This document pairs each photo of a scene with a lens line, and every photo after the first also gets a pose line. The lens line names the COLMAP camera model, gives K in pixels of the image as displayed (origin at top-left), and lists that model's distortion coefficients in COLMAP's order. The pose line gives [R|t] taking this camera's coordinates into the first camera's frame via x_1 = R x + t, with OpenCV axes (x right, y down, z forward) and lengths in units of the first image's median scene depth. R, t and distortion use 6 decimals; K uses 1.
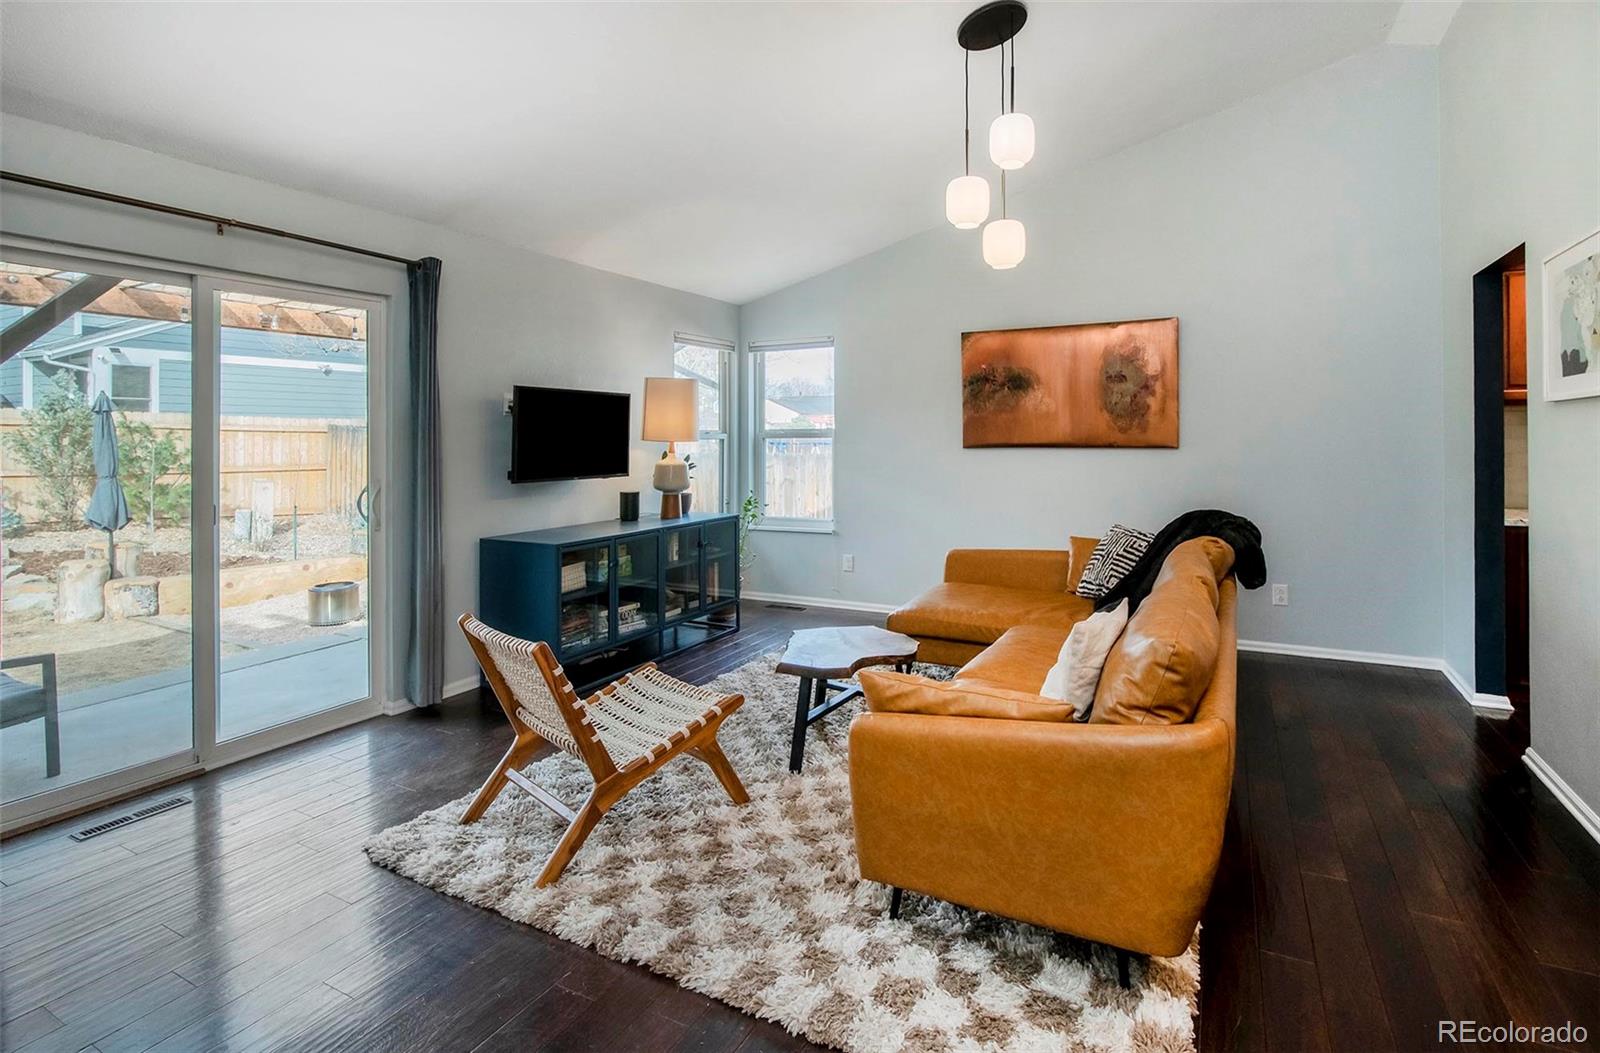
lens RADIAL K [[844.8, 0, 773.8], [0, 844.8, 414.7], [0, 0, 1]] dist [-0.018286, -0.002800]
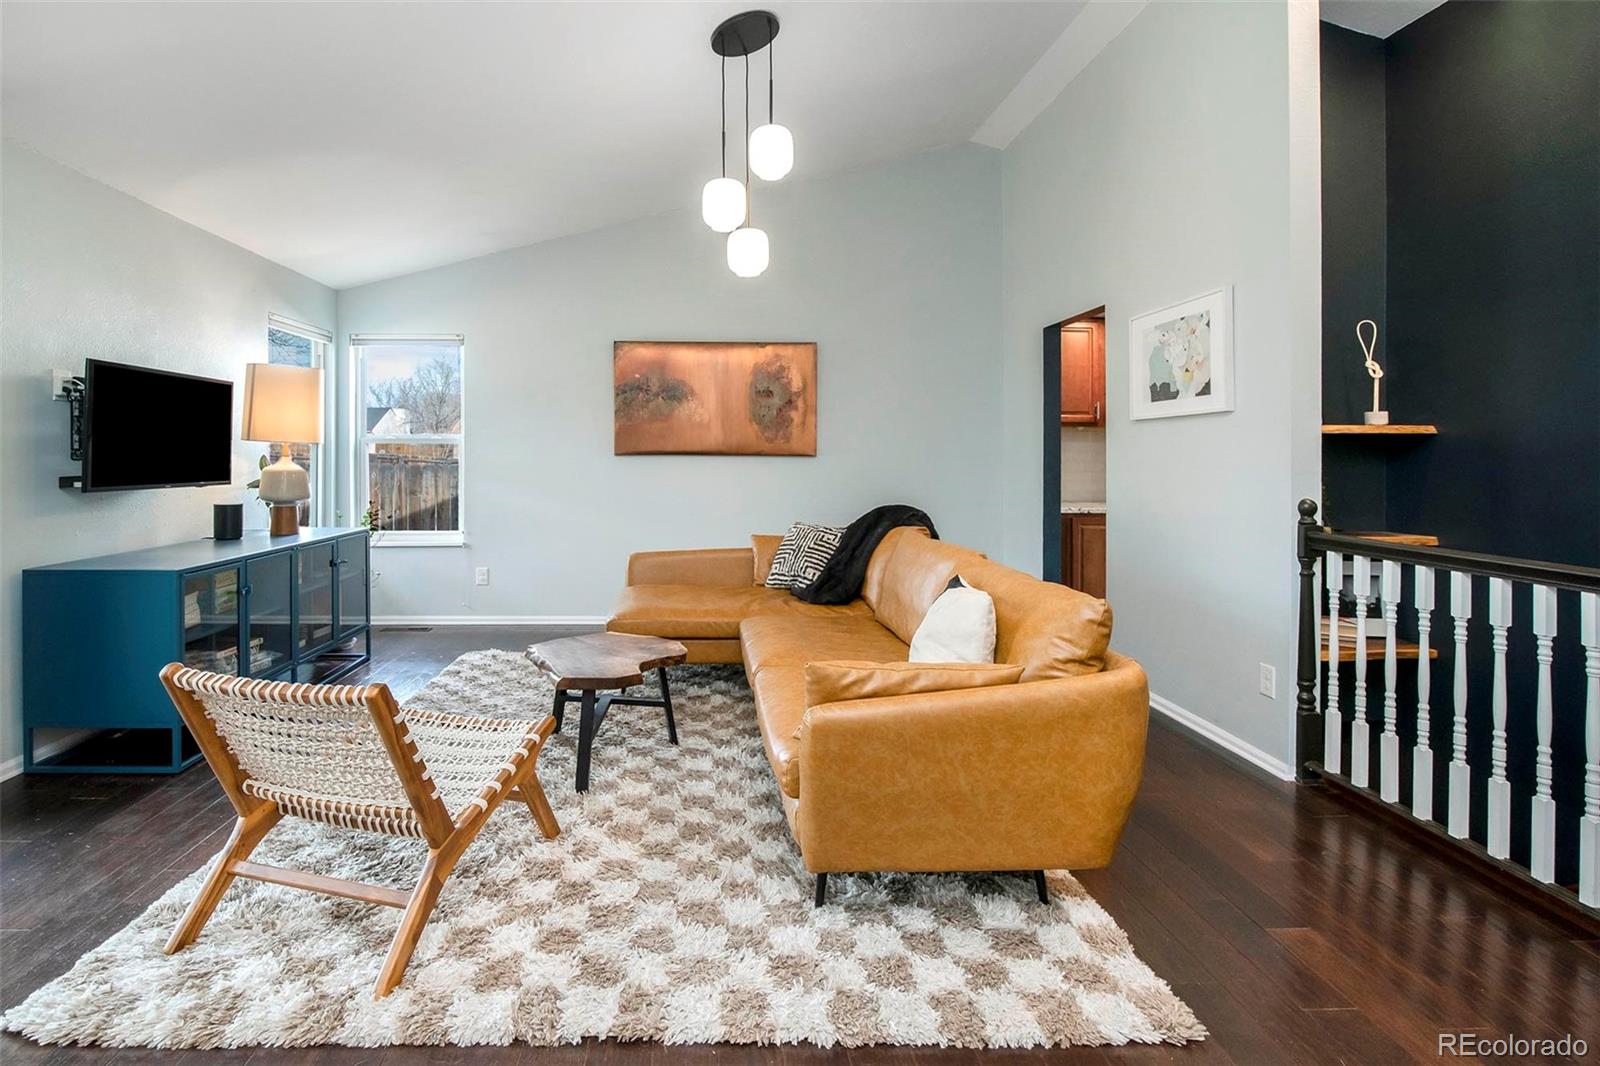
lens RADIAL K [[812.3, 0, 771.7], [0, 812.3, 468.0], [0, 0, 1]] dist [-0.020010, 0.000380]
pose [[0.855637, 0.001073, 0.517576, -0.169550], [-0.024247, 0.998983, 0.038013, 0.018477], [-0.517009, -0.045076, 0.854793, 0.096424]]
